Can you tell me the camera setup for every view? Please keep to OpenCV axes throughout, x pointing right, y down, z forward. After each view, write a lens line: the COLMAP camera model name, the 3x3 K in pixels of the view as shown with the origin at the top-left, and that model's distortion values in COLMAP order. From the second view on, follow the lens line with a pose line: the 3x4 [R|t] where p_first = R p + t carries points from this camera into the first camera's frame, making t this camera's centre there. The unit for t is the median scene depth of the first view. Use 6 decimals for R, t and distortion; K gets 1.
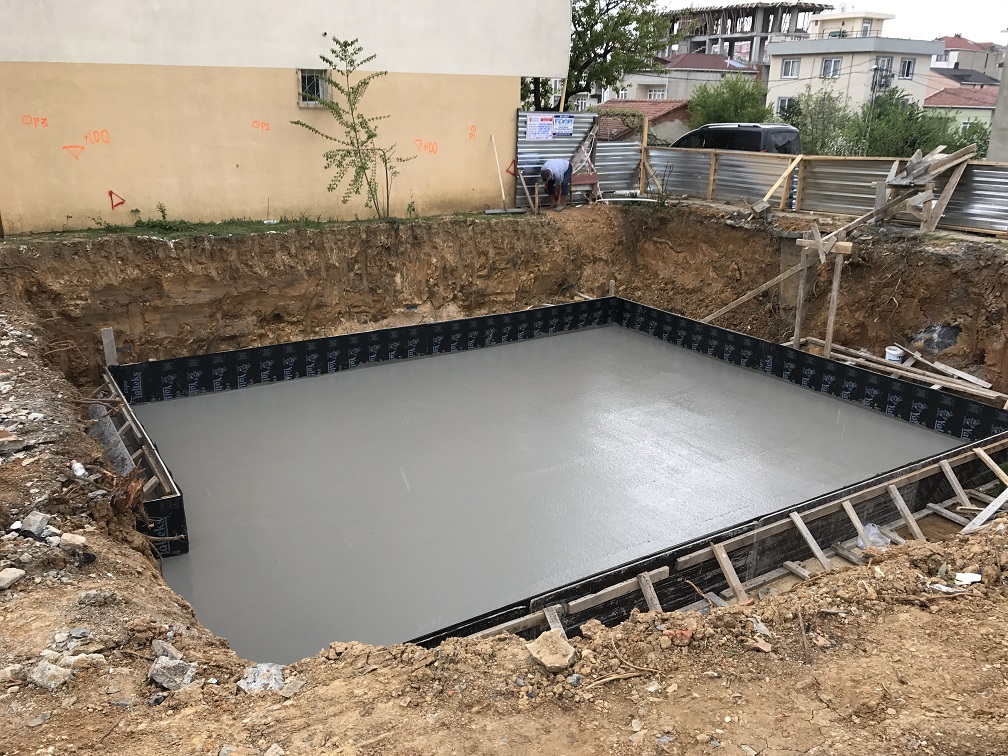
lens RADIAL K [[823.3, 0, 484.0], [0, 823.3, 375.3], [0, 0, 1]] dist [-0.013050, 0.054268]
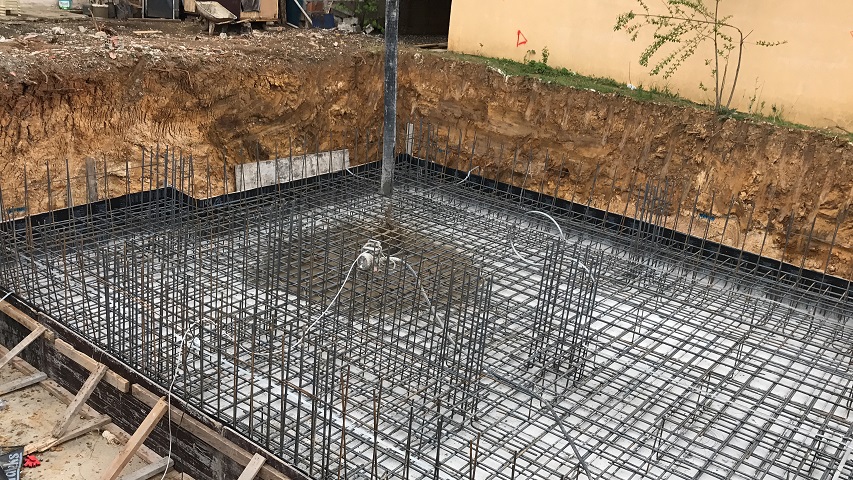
lens RADIAL K [[818.1, 0, 426.5], [0, 818.1, 240.0], [0, 0, 1]] dist [0.003582, -0.020984]
pose [[0.340086, 0.325271, -0.882349, 0.565382], [-0.379163, 0.906058, 0.187869, -0.112580], [0.860568, 0.270663, 0.431468, 0.427174]]
